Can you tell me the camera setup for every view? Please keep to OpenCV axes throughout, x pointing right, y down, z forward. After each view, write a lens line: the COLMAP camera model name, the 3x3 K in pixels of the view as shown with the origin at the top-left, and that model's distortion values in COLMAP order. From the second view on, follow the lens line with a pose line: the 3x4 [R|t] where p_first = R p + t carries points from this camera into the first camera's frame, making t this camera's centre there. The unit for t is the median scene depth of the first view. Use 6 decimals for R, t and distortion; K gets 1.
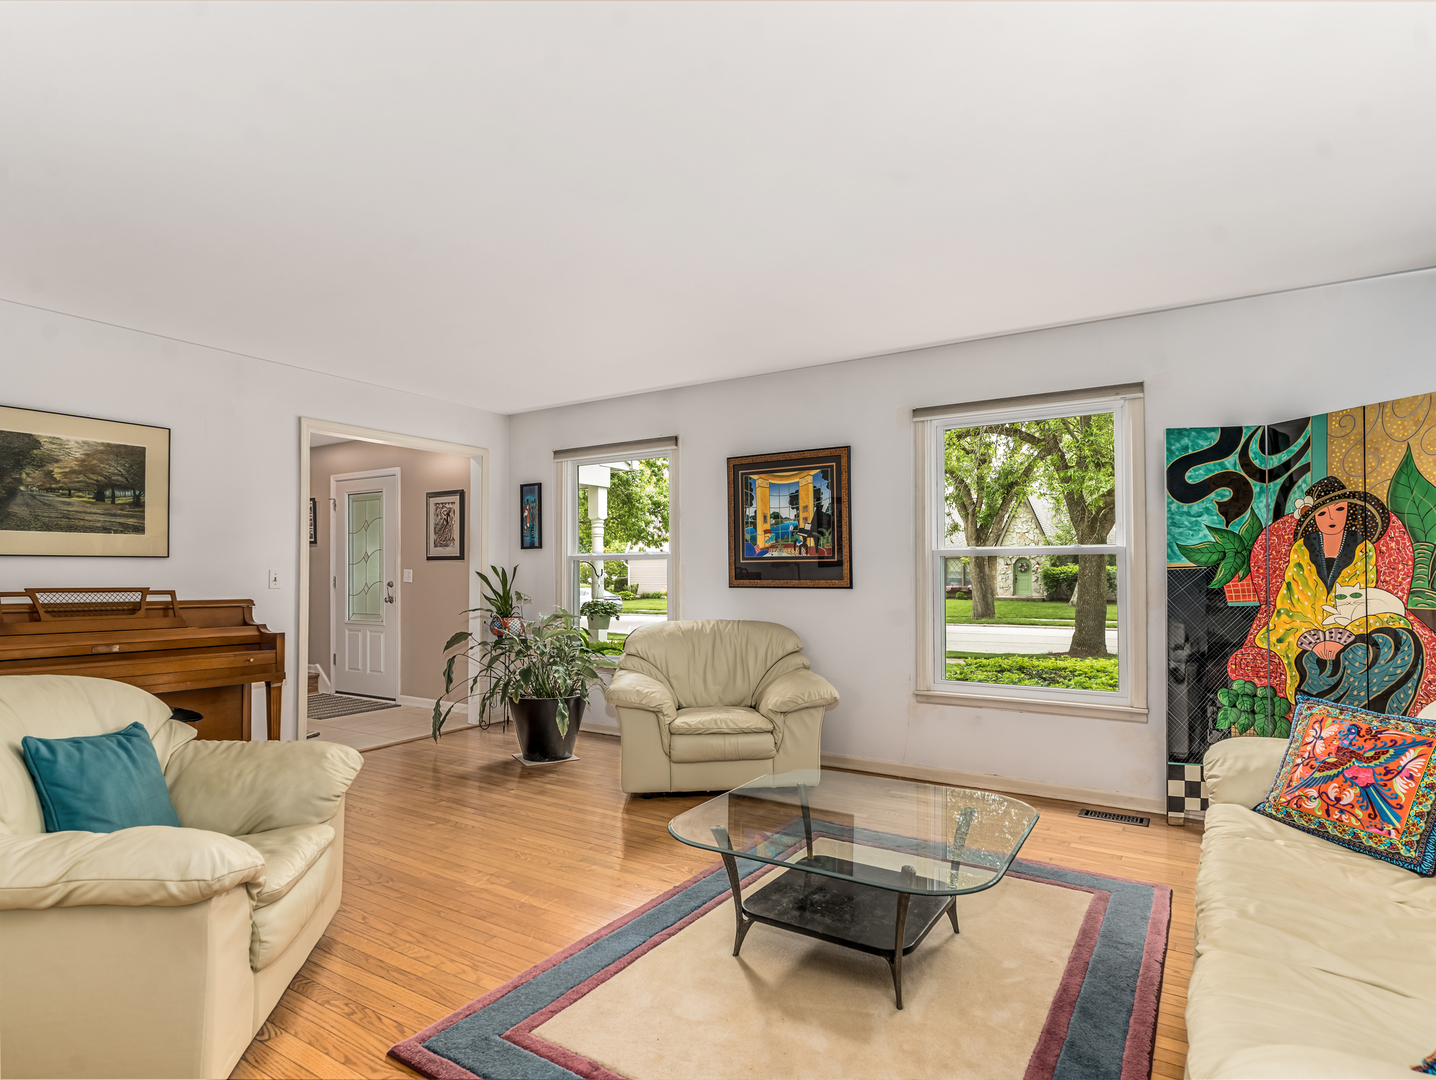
lens RADIAL K [[769.7, 0, 712.1], [0, 769.7, 548.4], [0, 0, 1]] dist [-0.002349, 0.000858]
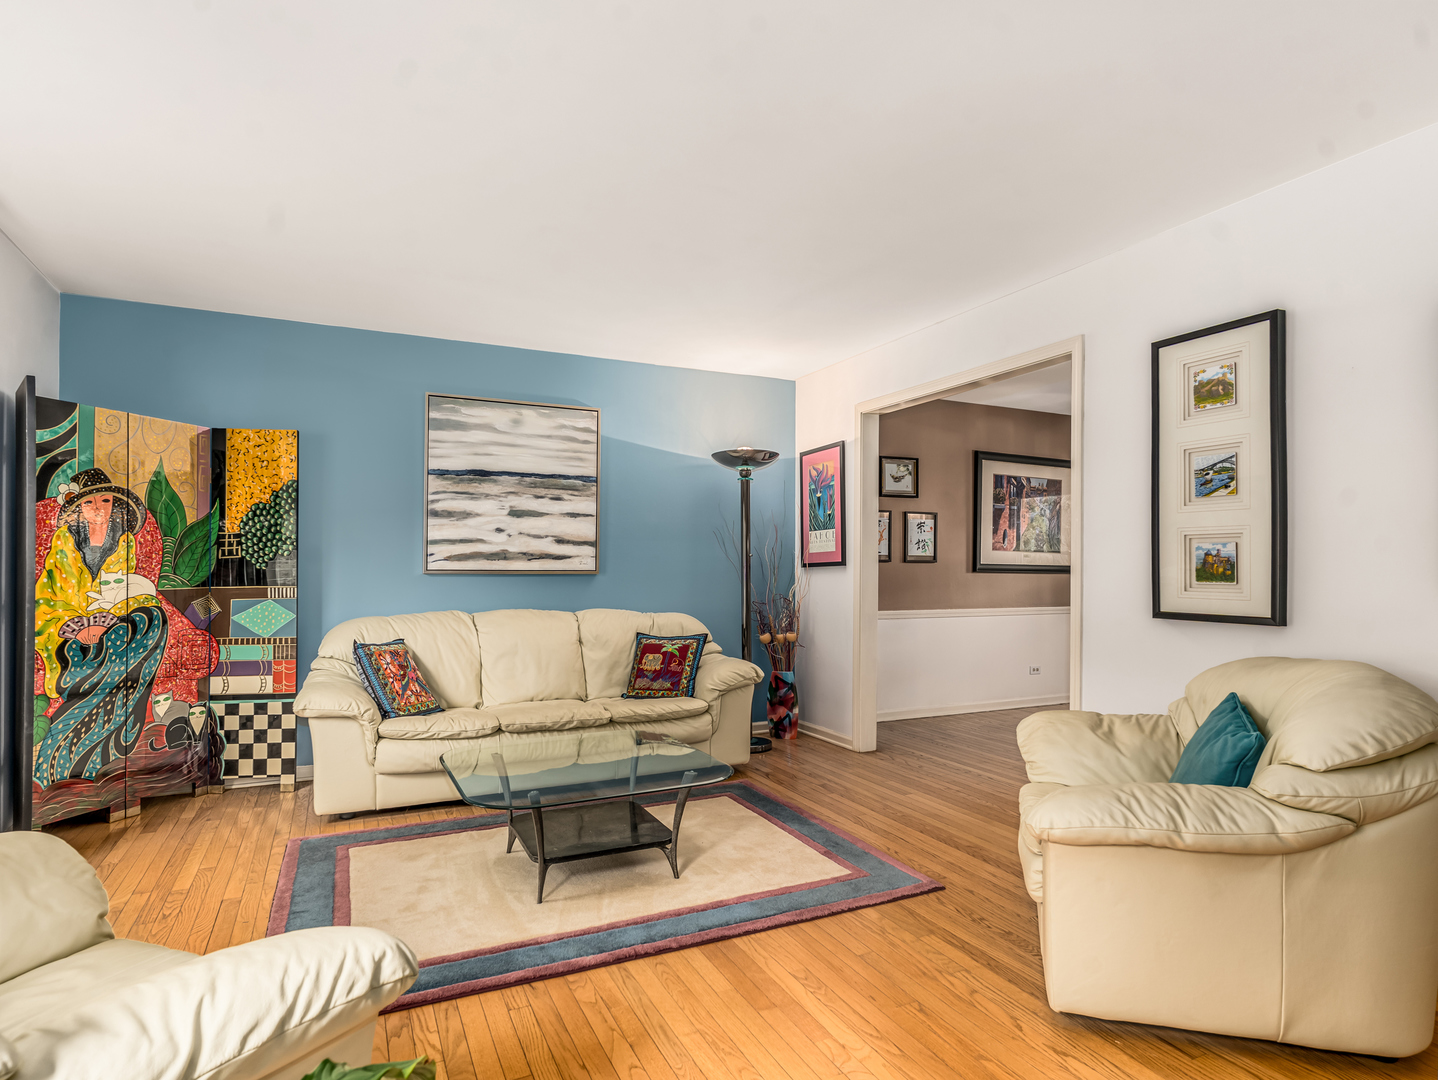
lens RADIAL K [[792.3, 0, 738.5], [0, 792.3, 554.0], [0, 0, 1]] dist [-0.001384, -0.000249]
pose [[-0.863317, 0.005736, 0.504630, -0.472932], [-0.019258, 0.998833, -0.044299, 0.051882], [-0.504295, -0.047963, -0.862199, 1.431373]]
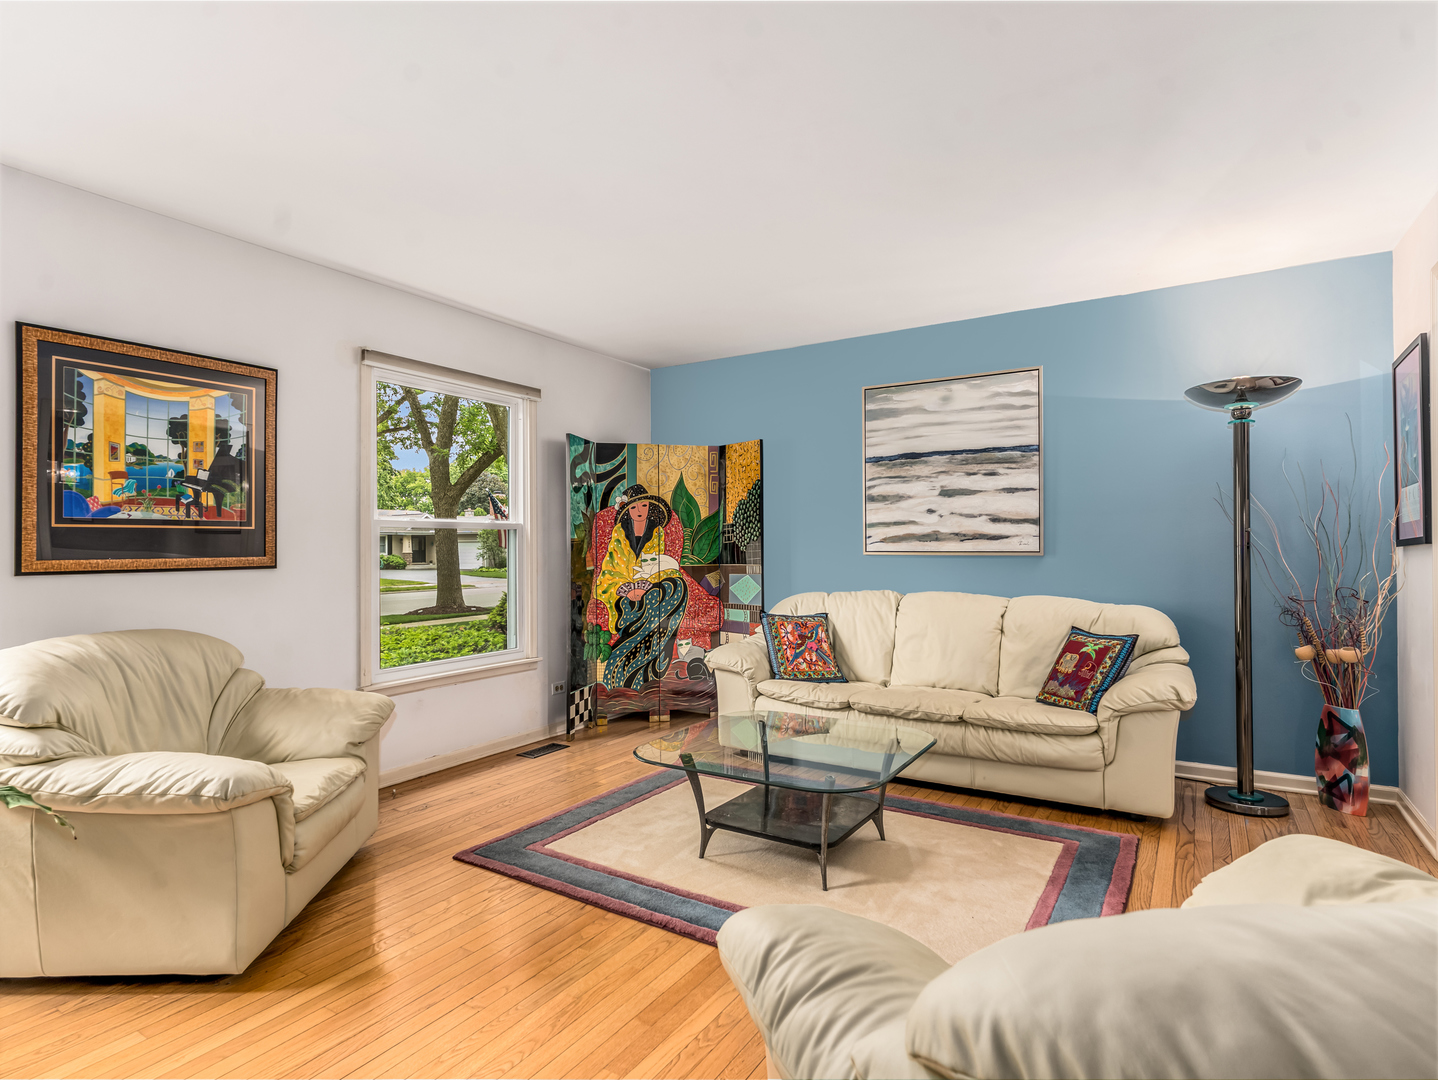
lens RADIAL K [[780.1, 0, 722.2], [0, 780.1, 530.2], [0, 0, 1]] dist [0.003039, 0.001169]
pose [[-0.013116, 0.021048, 0.999692, -0.765740], [-0.027743, 0.999386, -0.021405, 0.028719], [-0.999529, -0.028016, -0.012524, 0.817546]]
